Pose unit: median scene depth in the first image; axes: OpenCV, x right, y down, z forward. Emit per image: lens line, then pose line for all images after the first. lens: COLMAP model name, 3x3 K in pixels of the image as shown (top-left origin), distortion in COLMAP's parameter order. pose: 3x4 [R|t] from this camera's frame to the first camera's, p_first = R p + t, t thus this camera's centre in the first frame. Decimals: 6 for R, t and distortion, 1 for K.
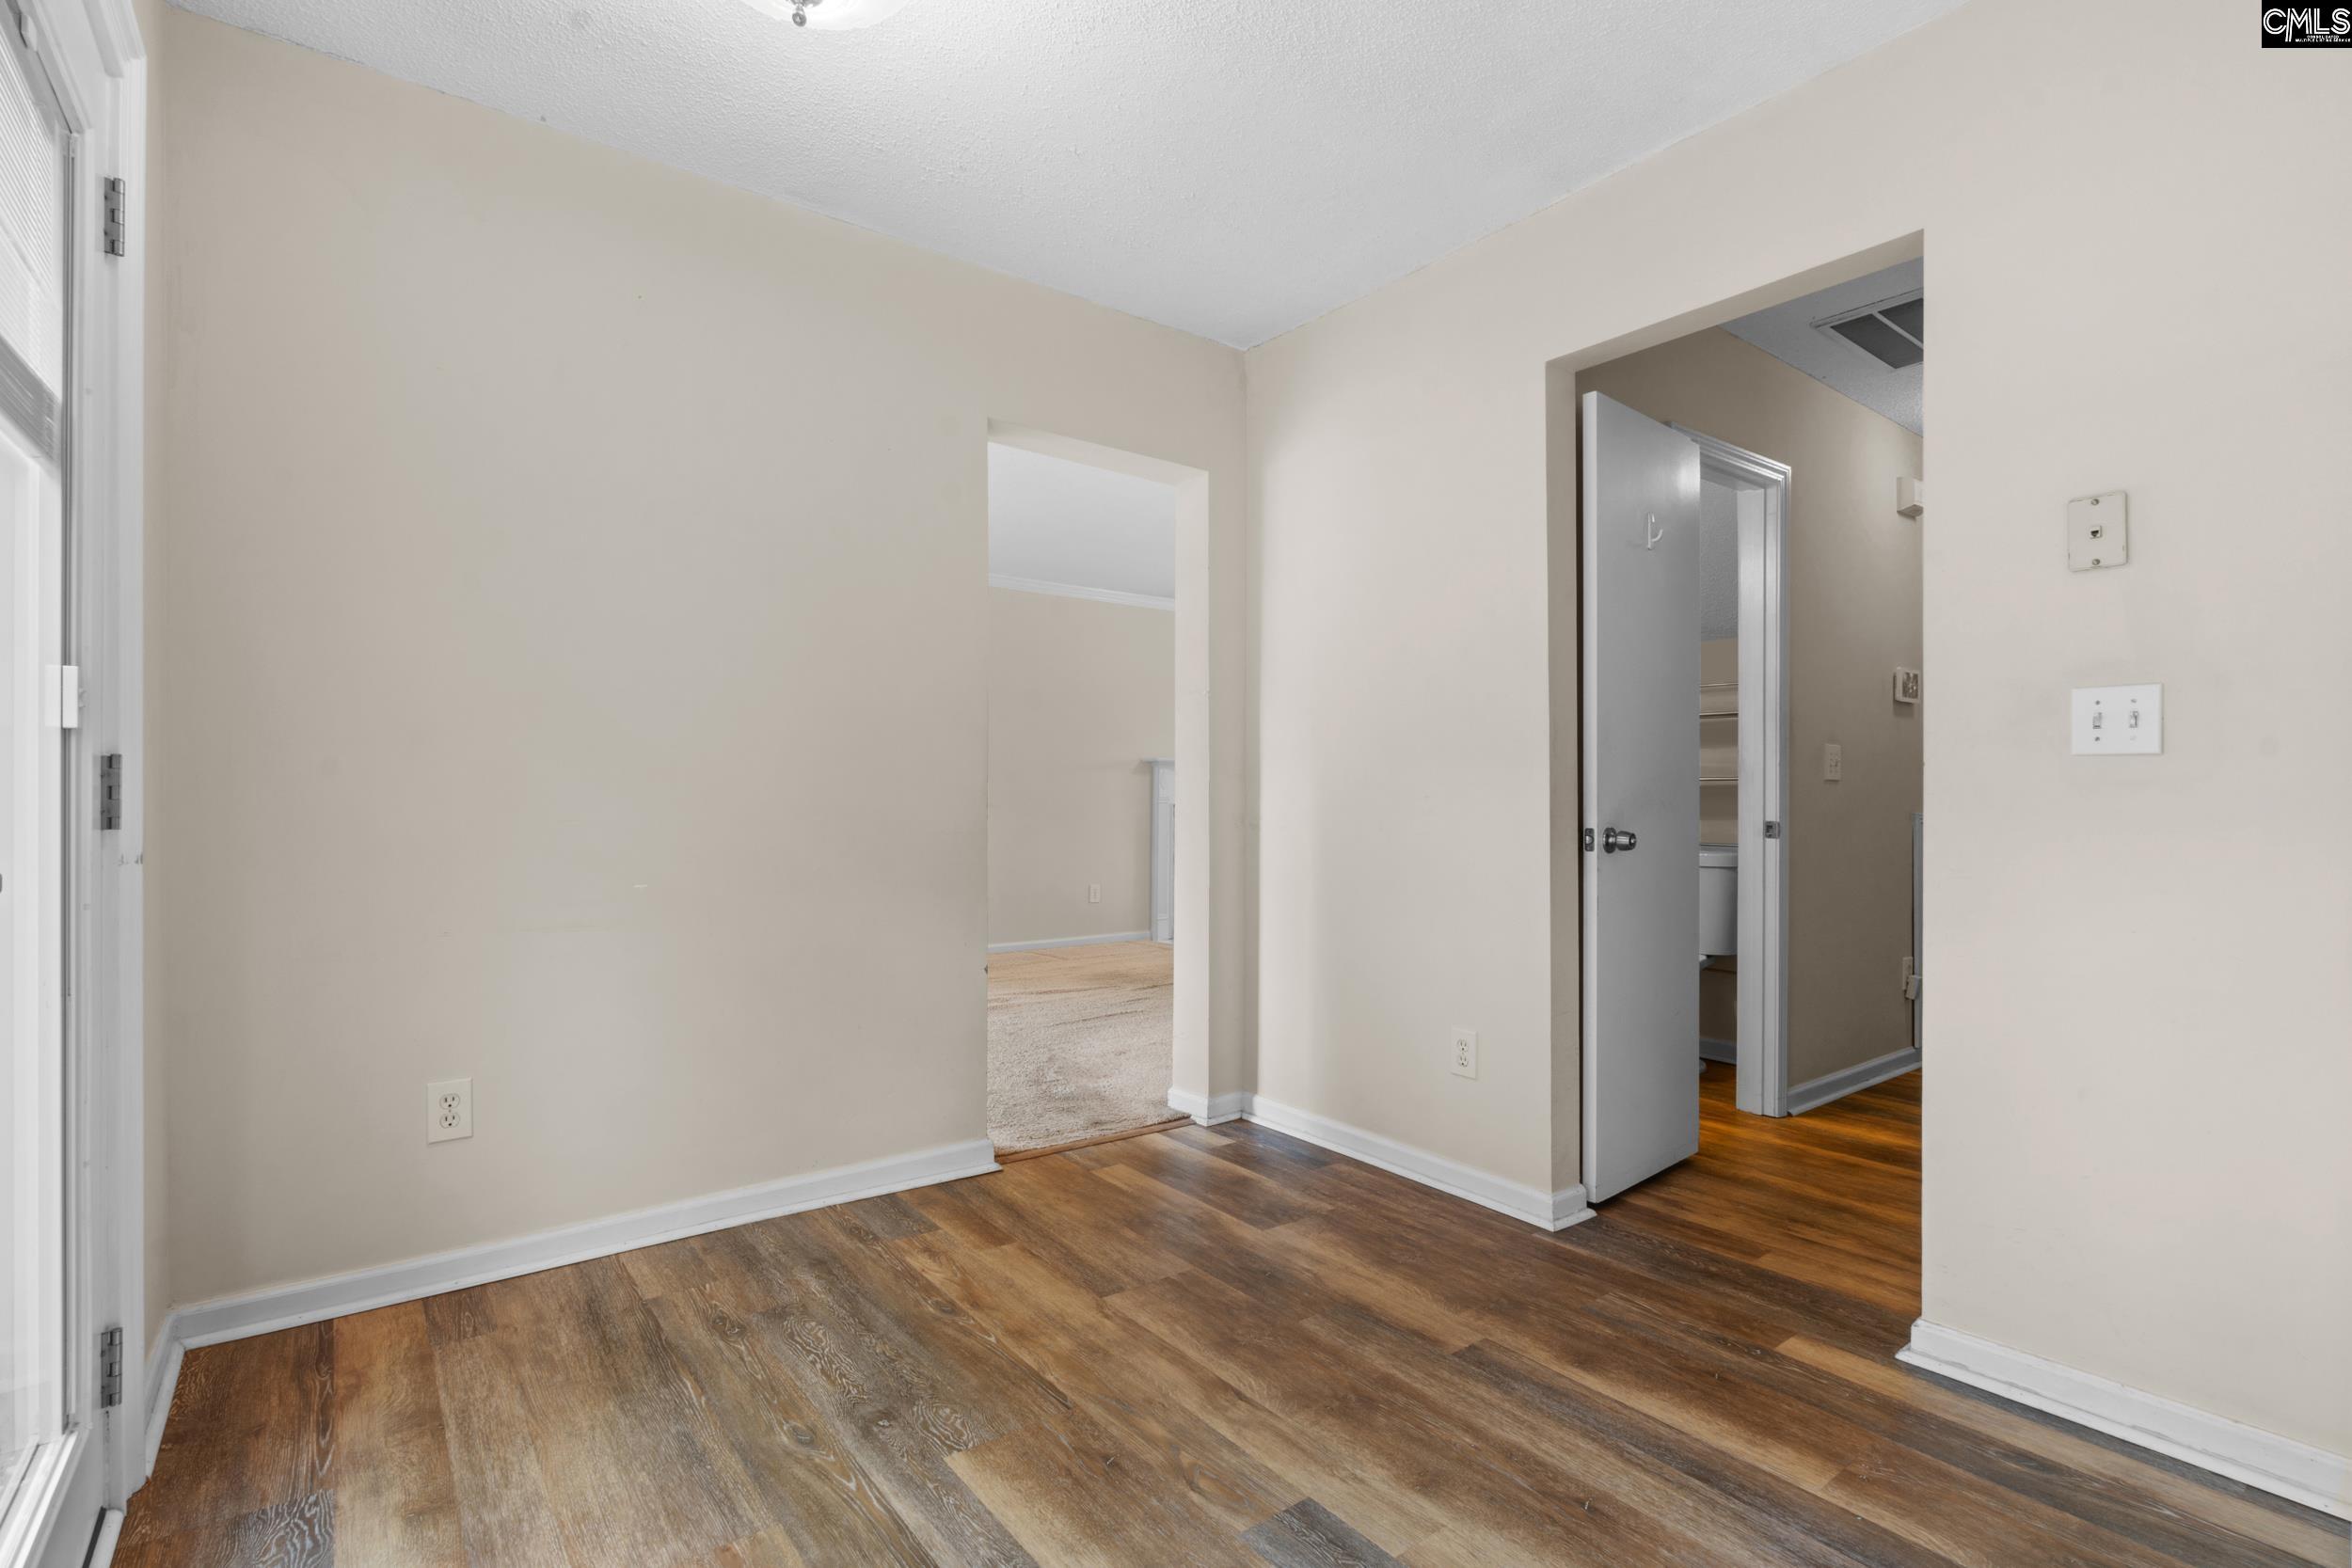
lens RADIAL K [[1091.4, 0, 1144.8], [0, 1091.4, 796.0], [0, 0, 1]] dist [-0.007247, 0.001730]
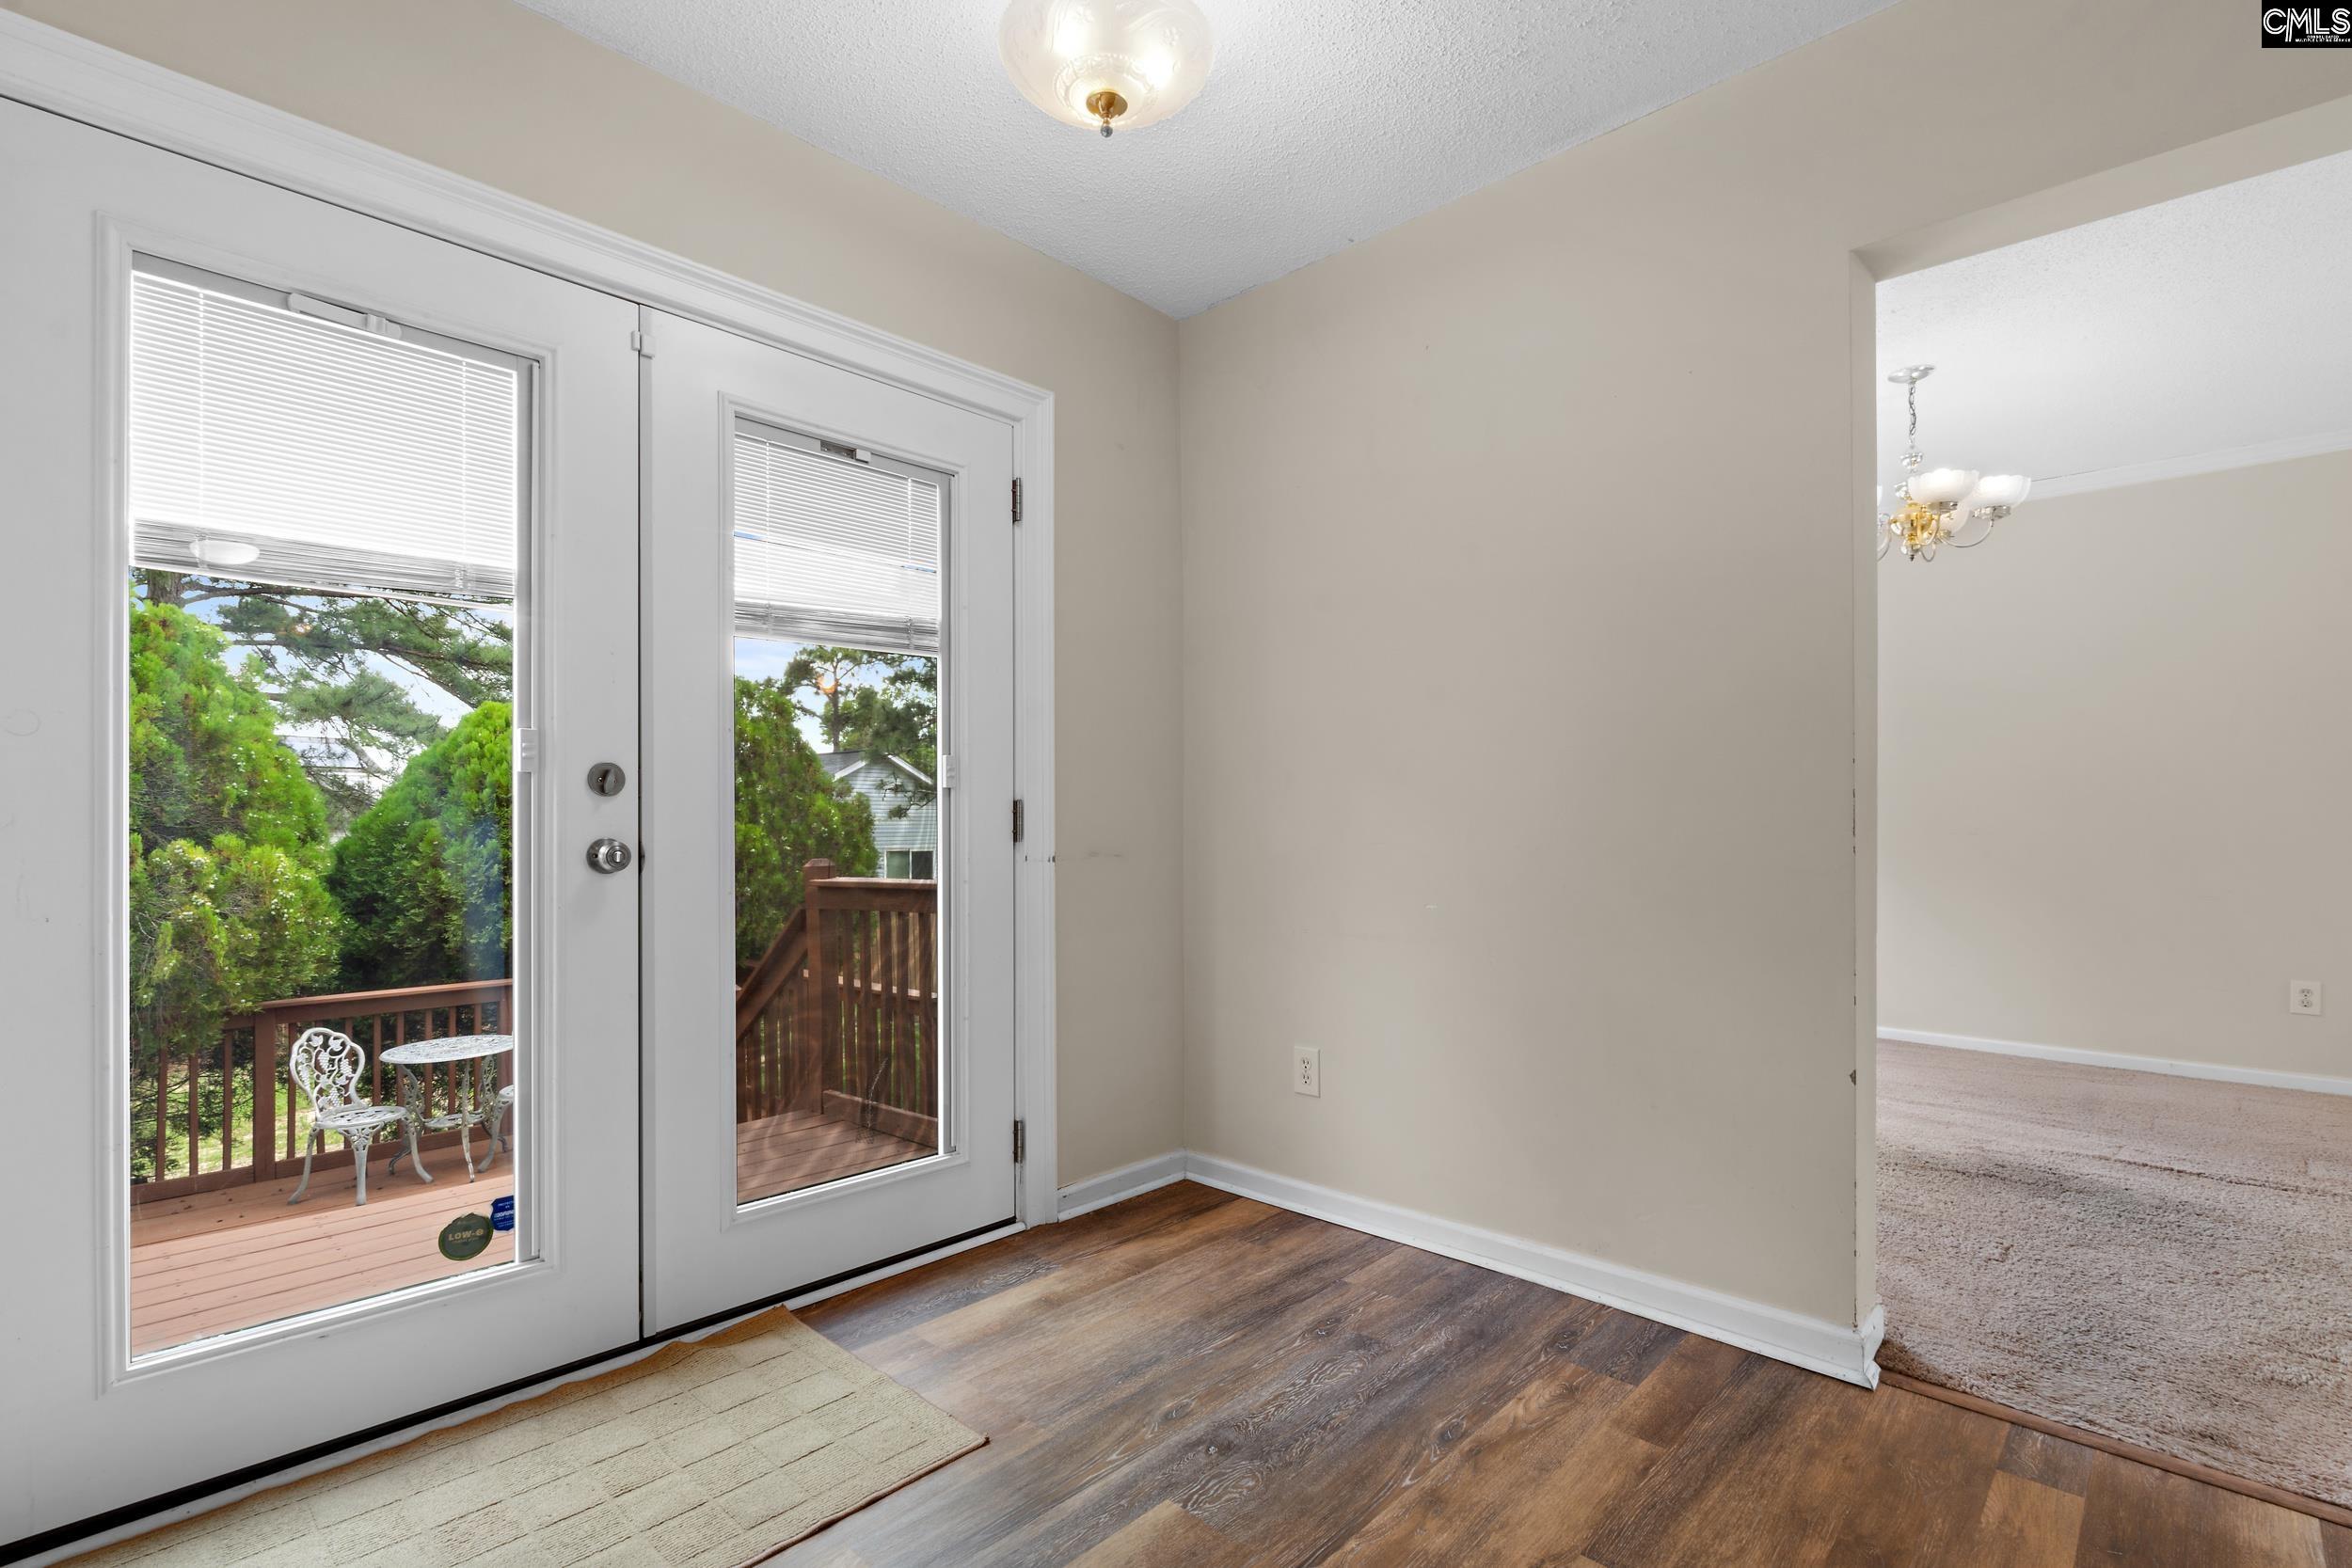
lens RADIAL K [[1091.4, 0, 1164.9], [0, 1091.4, 825.8], [0, 0, 1]] dist [-0.007247, 0.001730]
pose [[0.170222, -0.001609, -0.985404, 0.583090], [0.004063, 0.999991, -0.000931, 0.005623], [0.985397, -0.003845, 0.170228, 0.628719]]
